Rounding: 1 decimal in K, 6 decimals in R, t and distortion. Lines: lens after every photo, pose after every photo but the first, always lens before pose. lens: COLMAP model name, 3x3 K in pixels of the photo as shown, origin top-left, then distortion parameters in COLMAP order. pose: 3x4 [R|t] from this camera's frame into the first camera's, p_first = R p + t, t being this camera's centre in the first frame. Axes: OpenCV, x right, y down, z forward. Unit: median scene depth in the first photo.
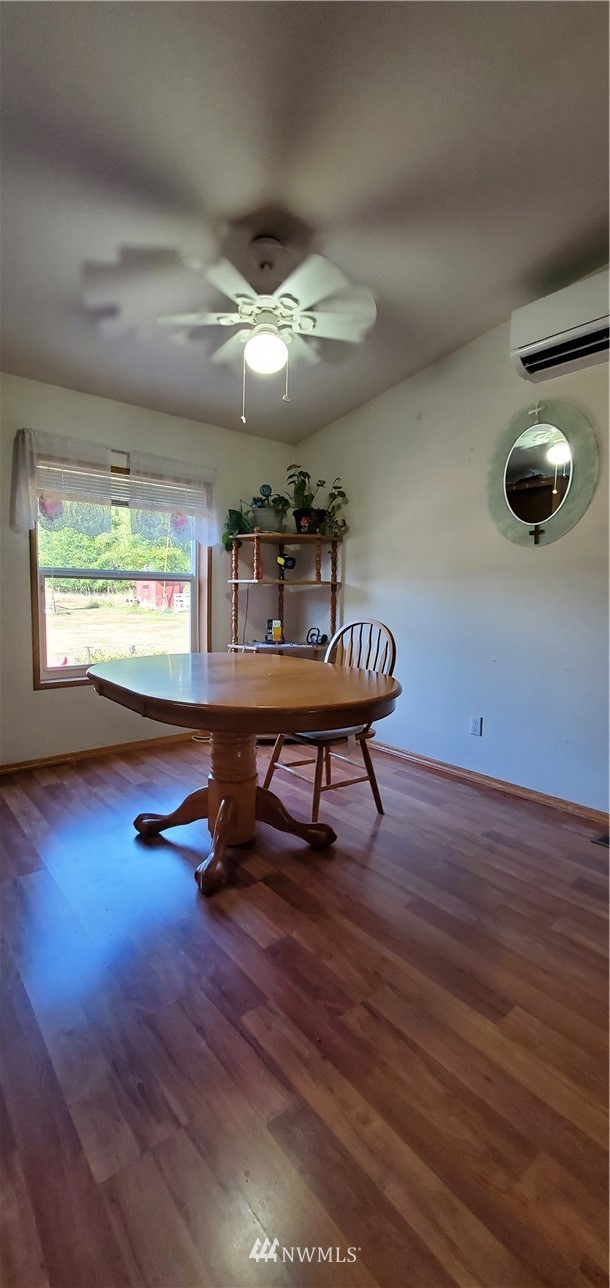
lens RADIAL K [[507.7, 0, 289.7], [0, 507.7, 639.5], [0, 0, 1]] dist [0.001356, -0.000130]
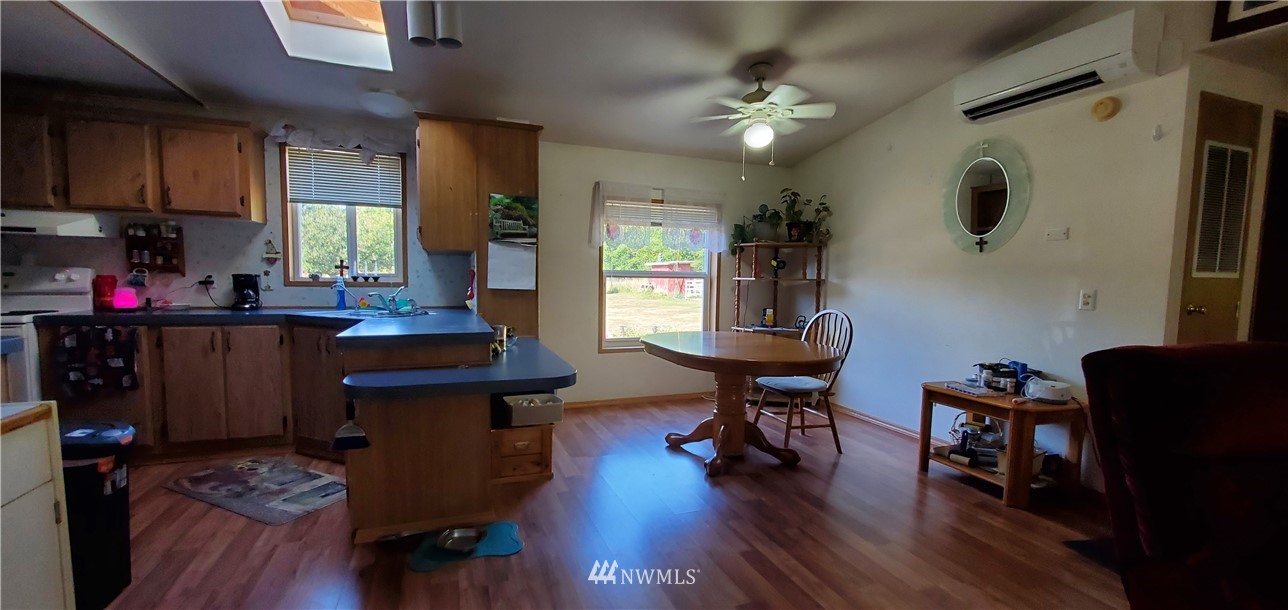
lens RADIAL K [[507.7, 0, 638.4], [0, 507.7, 316.8], [0, 0, 1]] dist [0.001356, -0.000130]
pose [[0.951402, 0.022758, -0.307110, 0.059049], [-0.027540, 0.999557, -0.011245, 0.006102], [0.306719, 0.019157, 0.951607, -0.360595]]
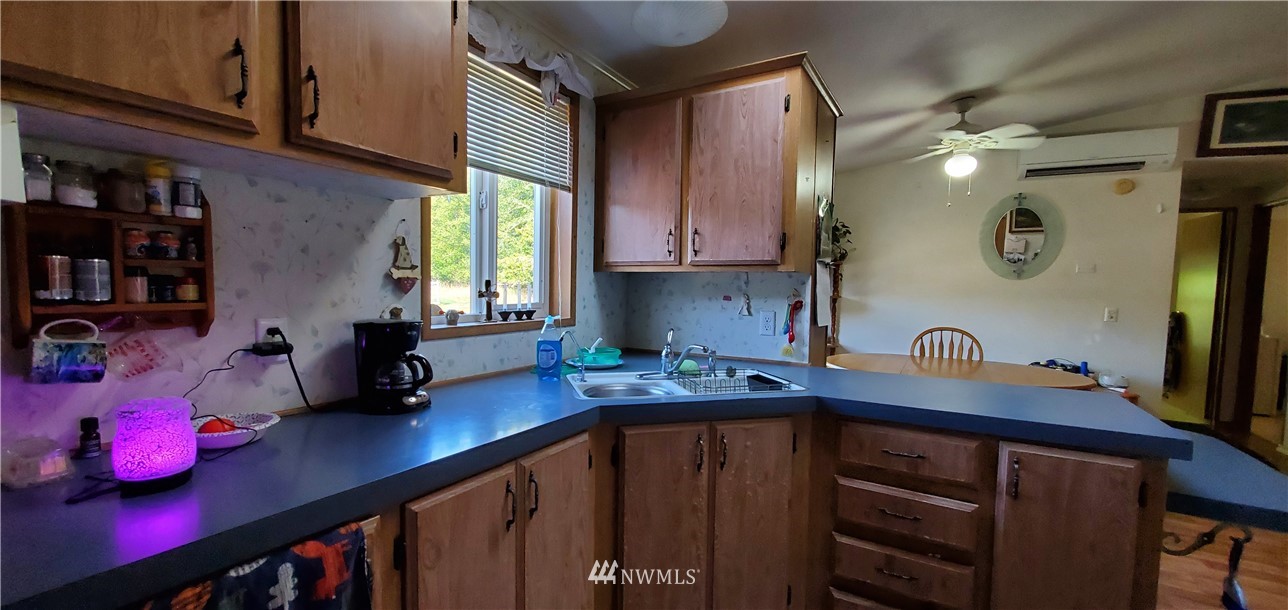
lens RADIAL K [[507.7, 0, 638.4], [0, 507.7, 316.8], [0, 0, 1]] dist [0.001356, -0.000130]
pose [[0.935973, -0.021925, 0.351389, -1.004766], [0.028389, 0.999509, -0.013255, -0.063602], [-0.350926, 0.022382, 0.936136, -0.082594]]
